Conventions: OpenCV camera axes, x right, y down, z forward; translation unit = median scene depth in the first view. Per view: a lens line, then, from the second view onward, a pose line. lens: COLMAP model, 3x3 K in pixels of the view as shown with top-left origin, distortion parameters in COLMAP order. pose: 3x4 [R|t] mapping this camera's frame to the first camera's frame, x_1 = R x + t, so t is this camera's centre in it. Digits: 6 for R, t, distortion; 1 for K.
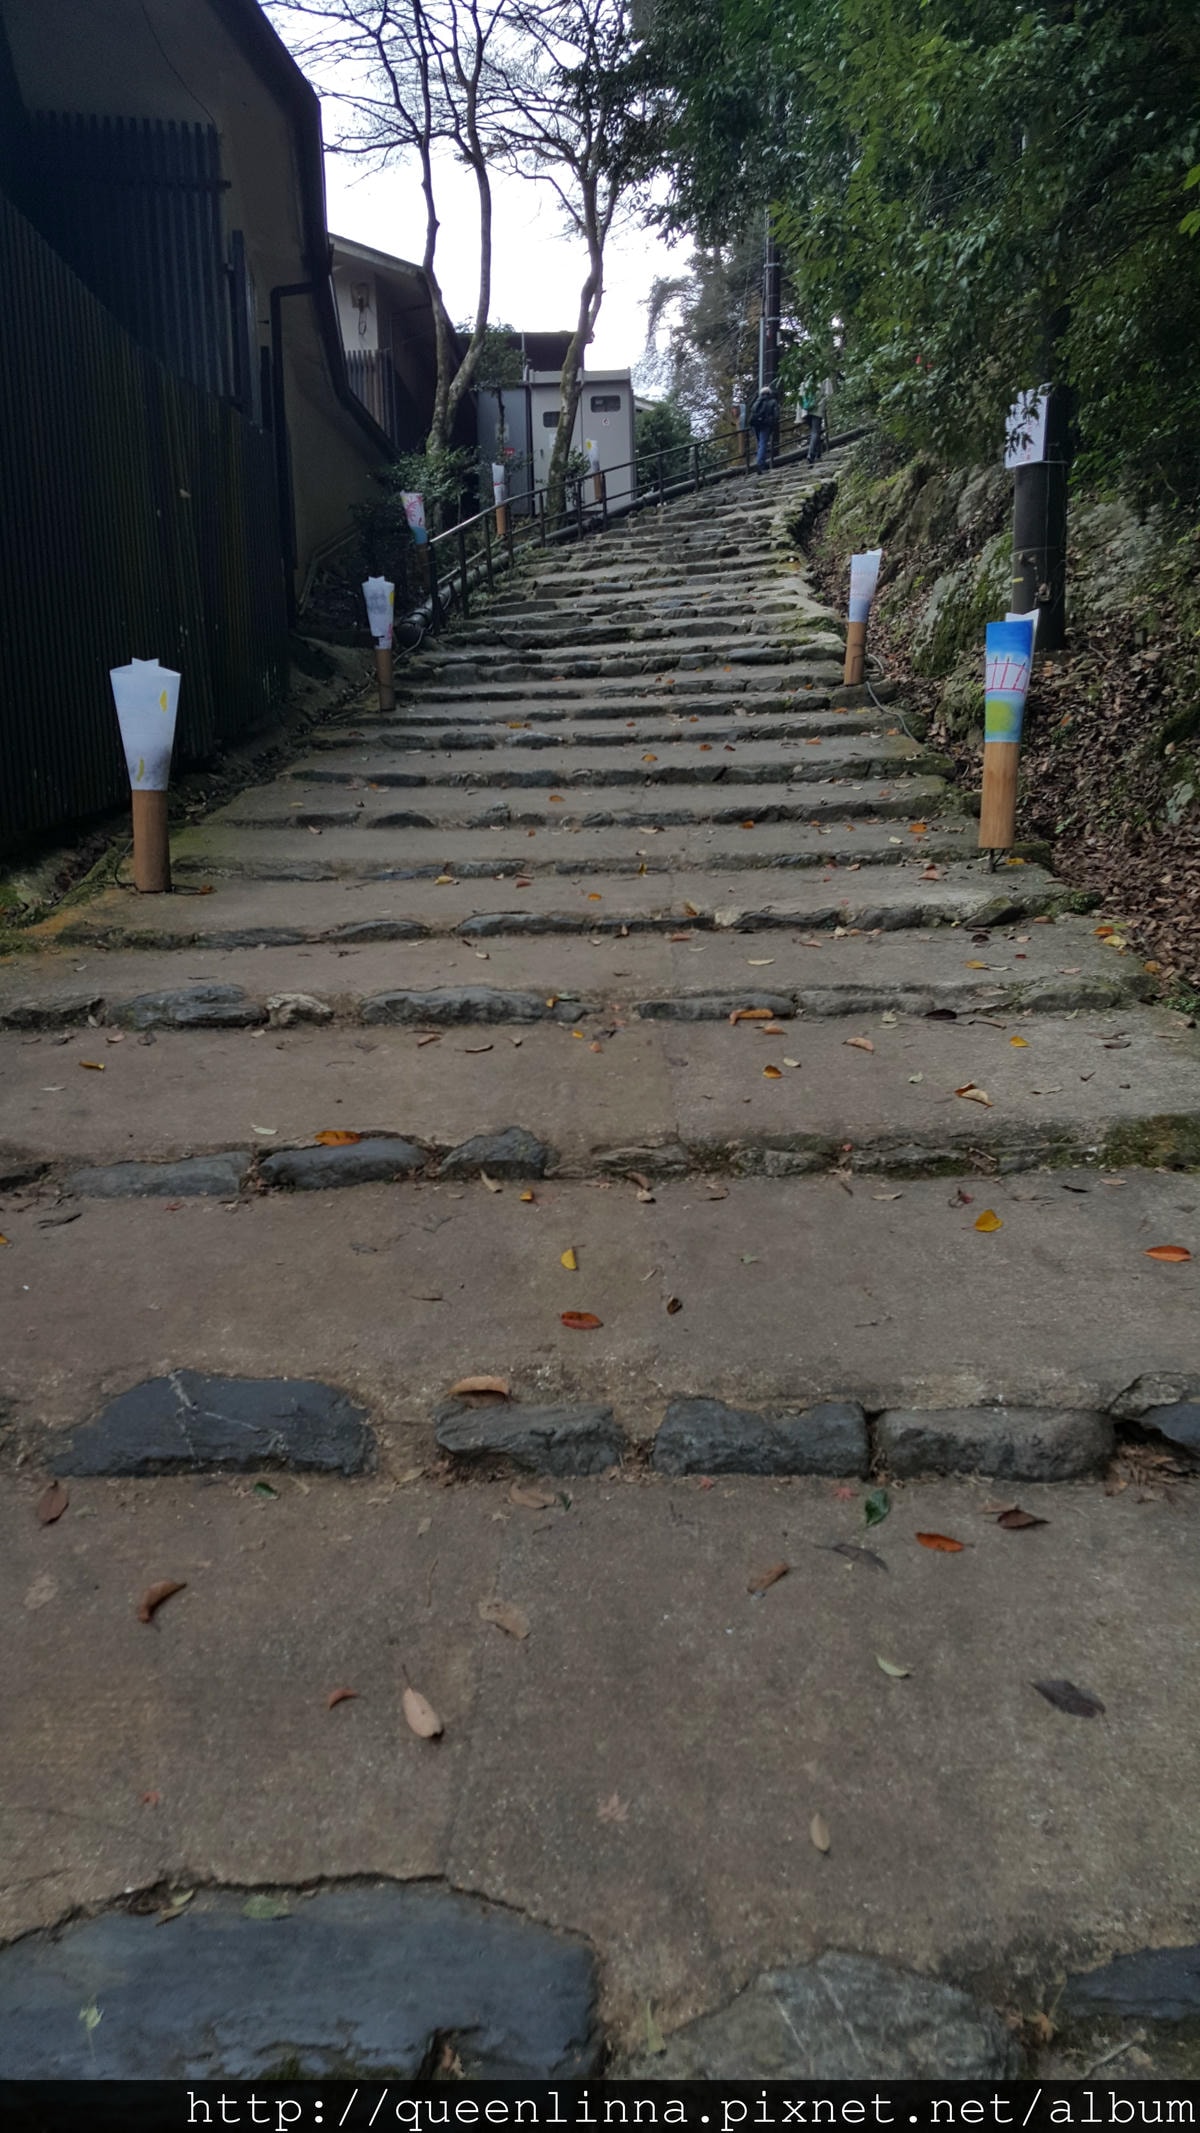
lens RADIAL K [[1657.2, 0, 598.8], [0, 1657.2, 1074.1], [0, 0, 1]] dist [0.104755, -0.023095]
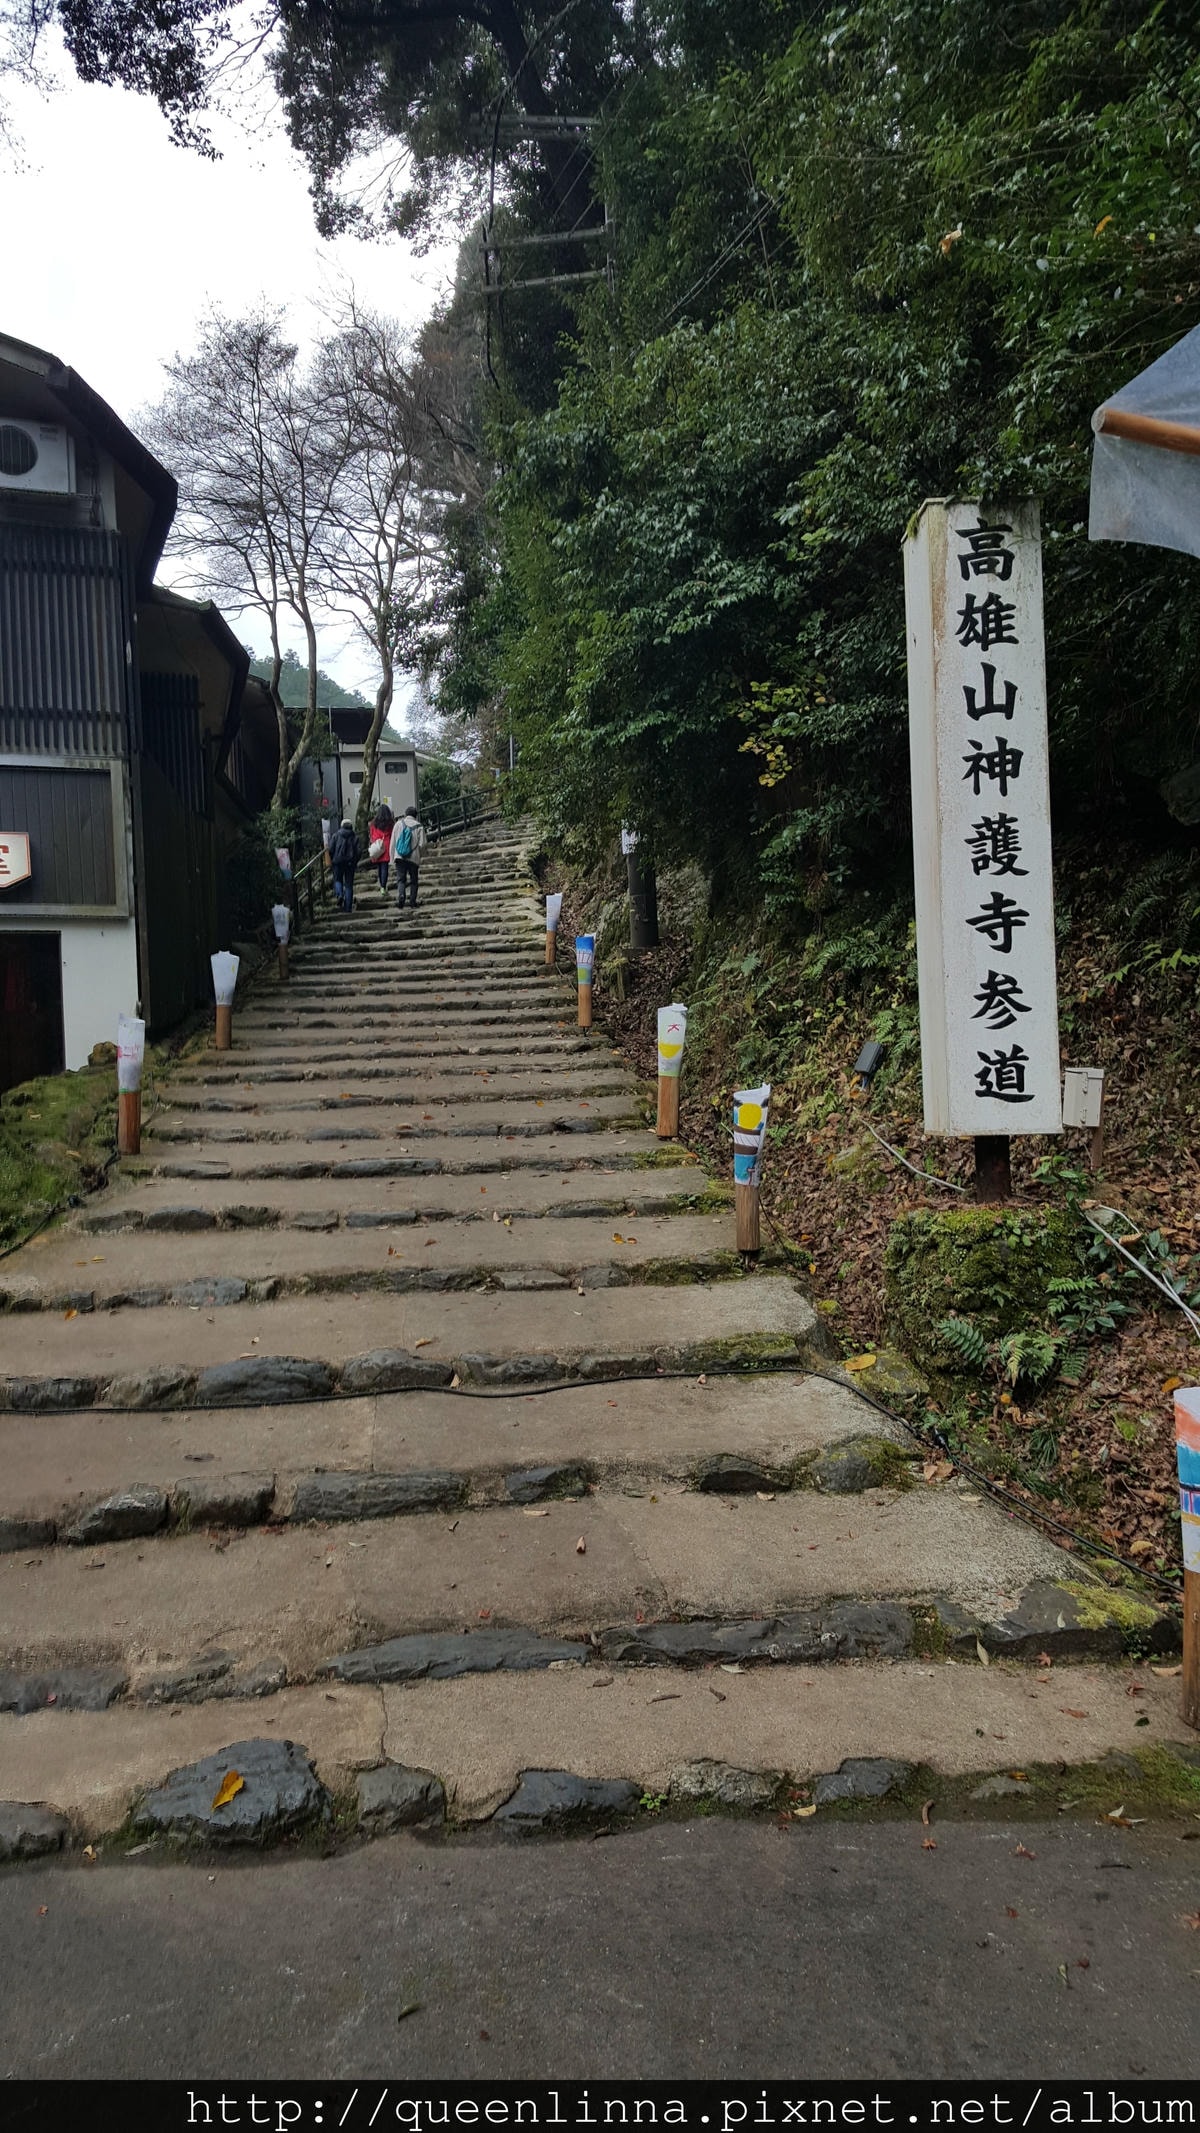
lens RADIAL K [[1657.2, 0, 602.0], [0, 1657.2, 1066.8], [0, 0, 1]] dist [0.104755, -0.023095]
pose [[0.991114, -0.011227, 0.132539, -0.024309], [0.033768, 0.985024, -0.169076, 0.139398], [-0.128656, 0.172049, 0.976651, -0.566340]]
